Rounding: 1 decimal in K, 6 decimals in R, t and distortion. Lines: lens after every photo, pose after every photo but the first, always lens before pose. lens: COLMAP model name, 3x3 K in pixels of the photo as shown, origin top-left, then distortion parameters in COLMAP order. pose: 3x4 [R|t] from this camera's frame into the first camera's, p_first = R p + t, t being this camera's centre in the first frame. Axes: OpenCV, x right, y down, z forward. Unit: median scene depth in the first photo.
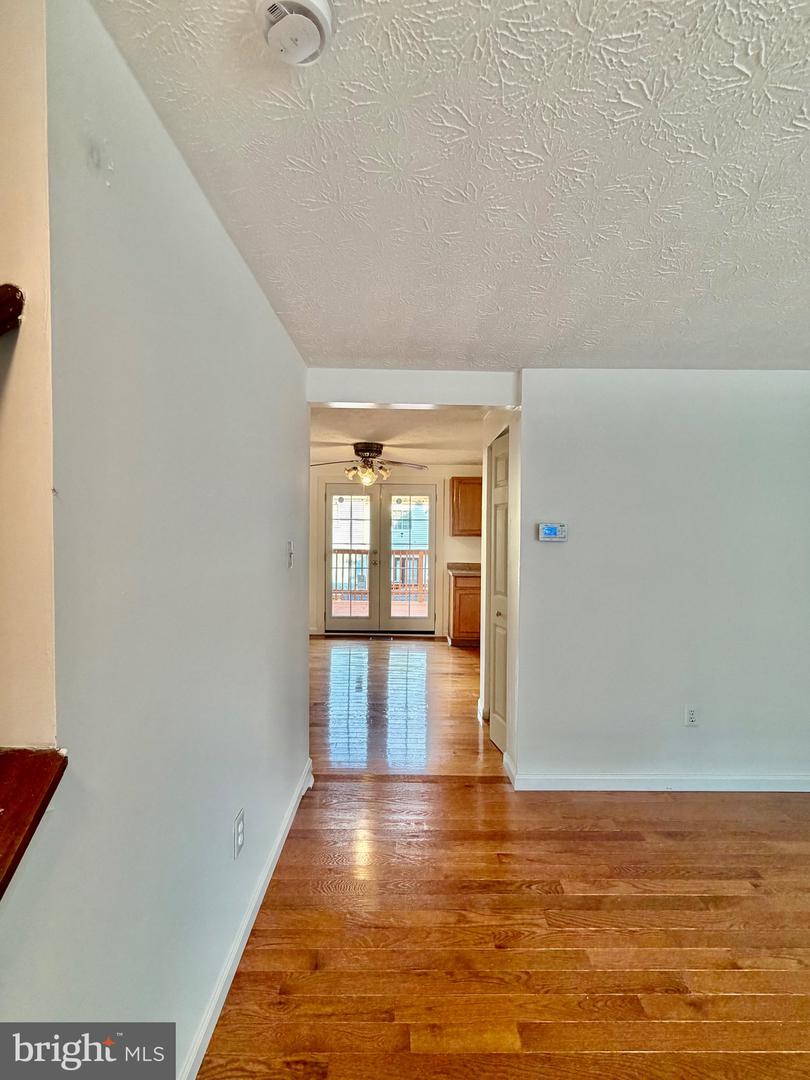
lens RADIAL K [[490.3, 0, 402.6], [0, 490.3, 536.9], [0, 0, 1]] dist [-0.004319, 0.000296]
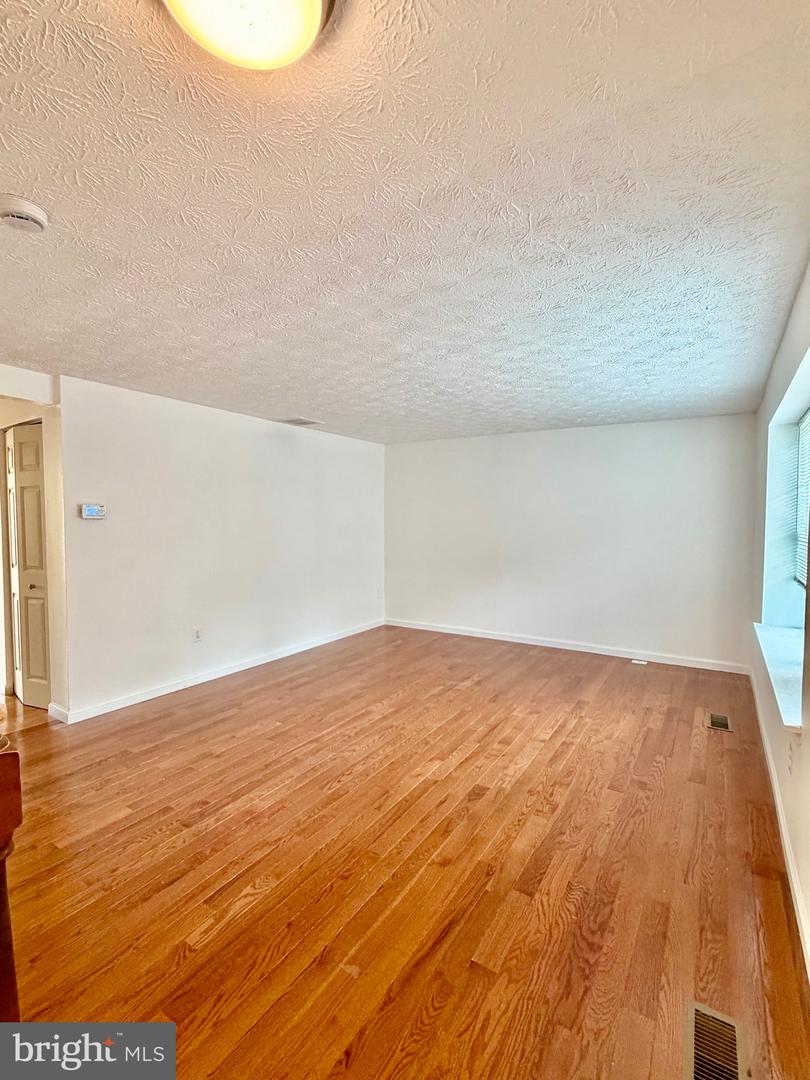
lens RADIAL K [[490.3, 0, 407.4], [0, 490.3, 540.1], [0, 0, 1]] dist [-0.004319, 0.000296]
pose [[0.544749, -0.042527, 0.837520, -0.404513], [0.012147, 0.999009, 0.042826, 0.024096], [-0.838511, -0.013156, 0.544725, -0.471522]]
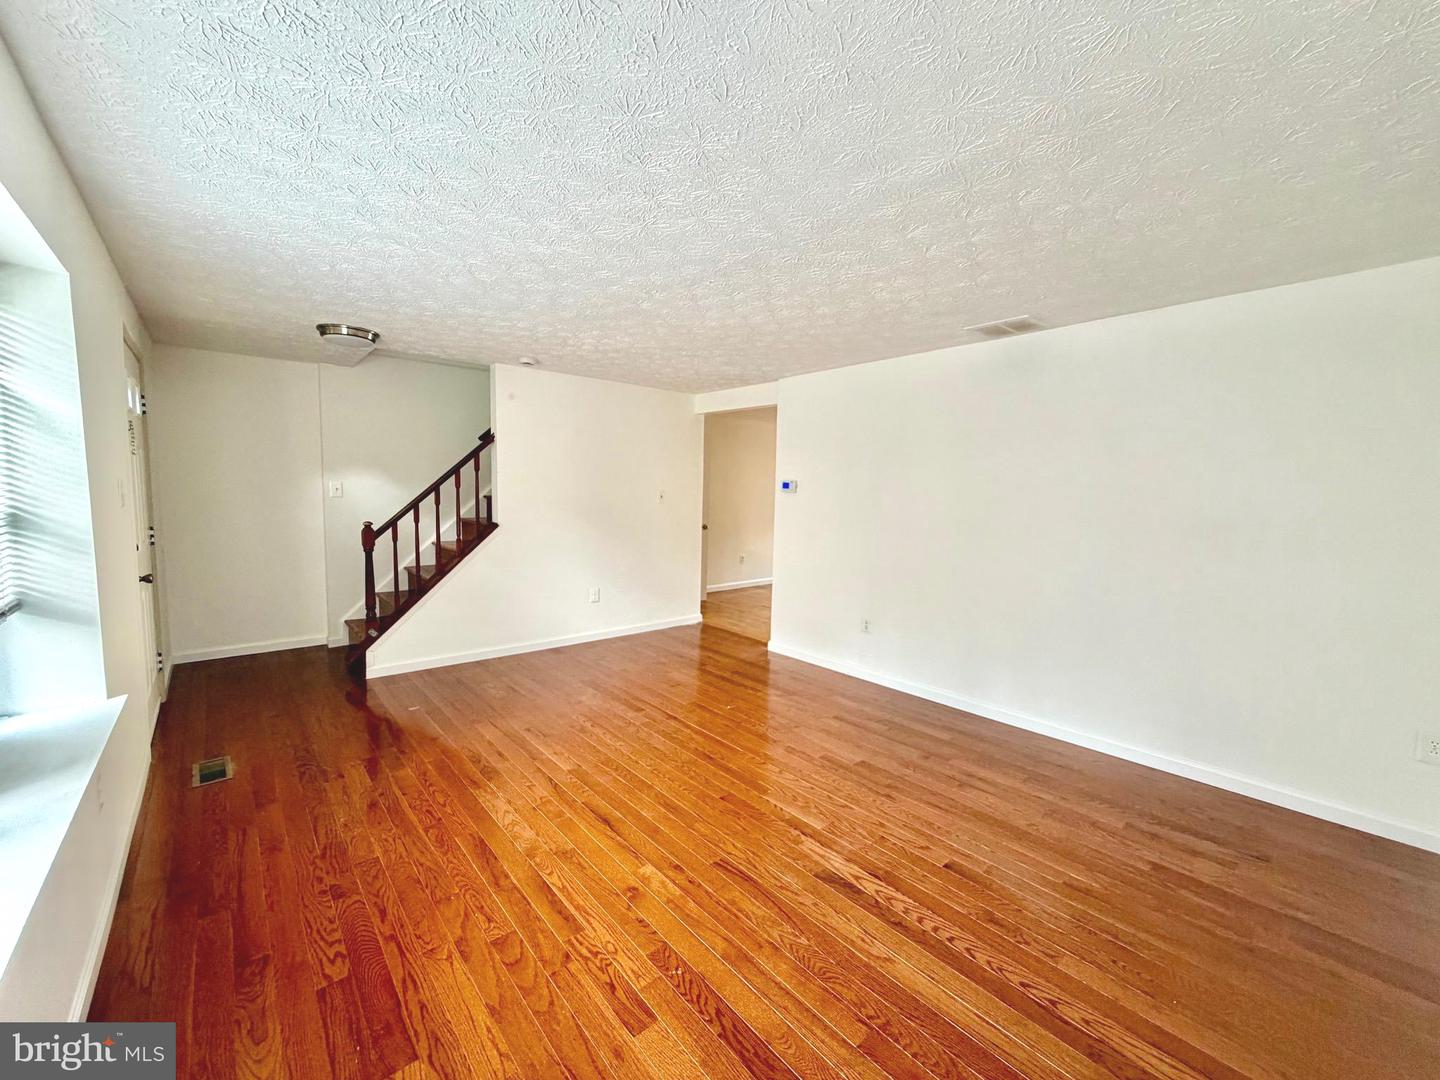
lens RADIAL K [[574.9, 0, 714.1], [0, 574.9, 539.7], [0, 0, 1]] dist [-0.000286, 0.000468]
pose [[0.644022, 0.071468, -0.761661, 1.970752], [-0.021871, 0.996940, 0.075051, 0.033629], [0.764694, -0.031676, 0.643614, -0.422619]]
